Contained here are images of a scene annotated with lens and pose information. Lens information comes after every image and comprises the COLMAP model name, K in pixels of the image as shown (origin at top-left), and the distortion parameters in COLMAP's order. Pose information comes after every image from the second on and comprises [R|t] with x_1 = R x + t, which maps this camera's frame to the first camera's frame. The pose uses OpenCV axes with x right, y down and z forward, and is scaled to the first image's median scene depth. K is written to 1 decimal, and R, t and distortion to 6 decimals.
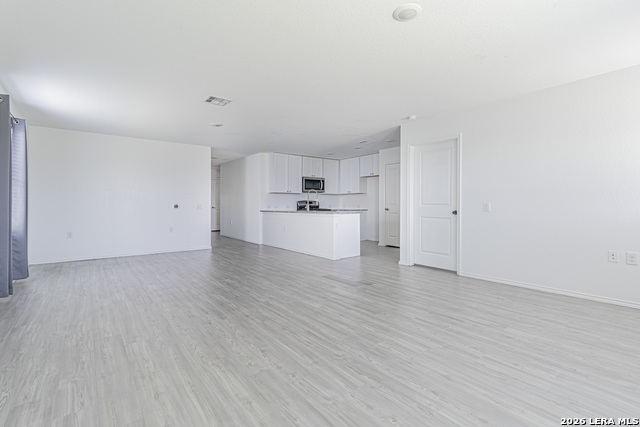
lens RADIAL K [[301.2, 0, 321.4], [0, 301.2, 205.1], [0, 0, 1]] dist [0.010785, -0.000080]
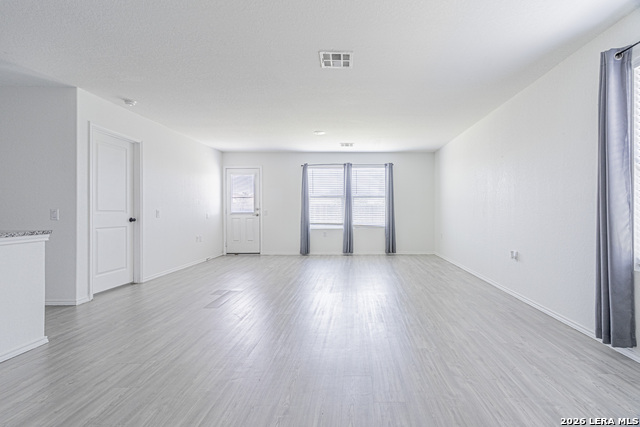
lens RADIAL K [[310.6, 0, 356.5], [0, 310.6, 213.3], [0, 0, 1]] dist [-0.000477, 0.000208]
pose [[-0.795355, -0.002374, 0.606139, -0.447996], [0.002867, 0.999966, 0.007679, -0.001293], [-0.606137, 0.007846, -0.795322, 0.847933]]
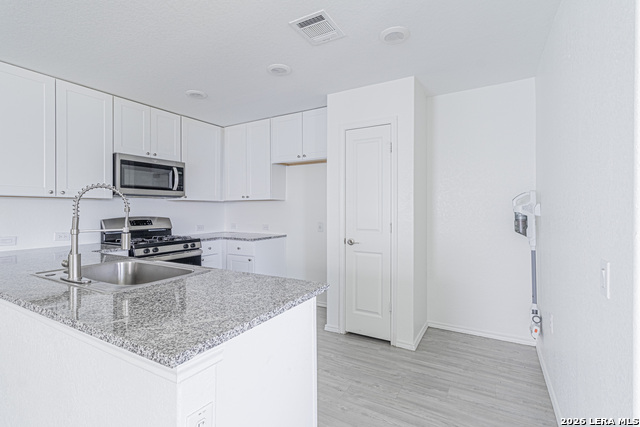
lens RADIAL K [[297.1, 0, 321.6], [0, 297.1, 210.3], [0, 0, 1]] dist [0.003630, 0.000297]
pose [[0.925037, -0.005164, 0.379842, 0.035246], [0.003424, 0.999980, 0.005256, -0.030788], [-0.379862, -0.003562, 0.925036, 0.670846]]
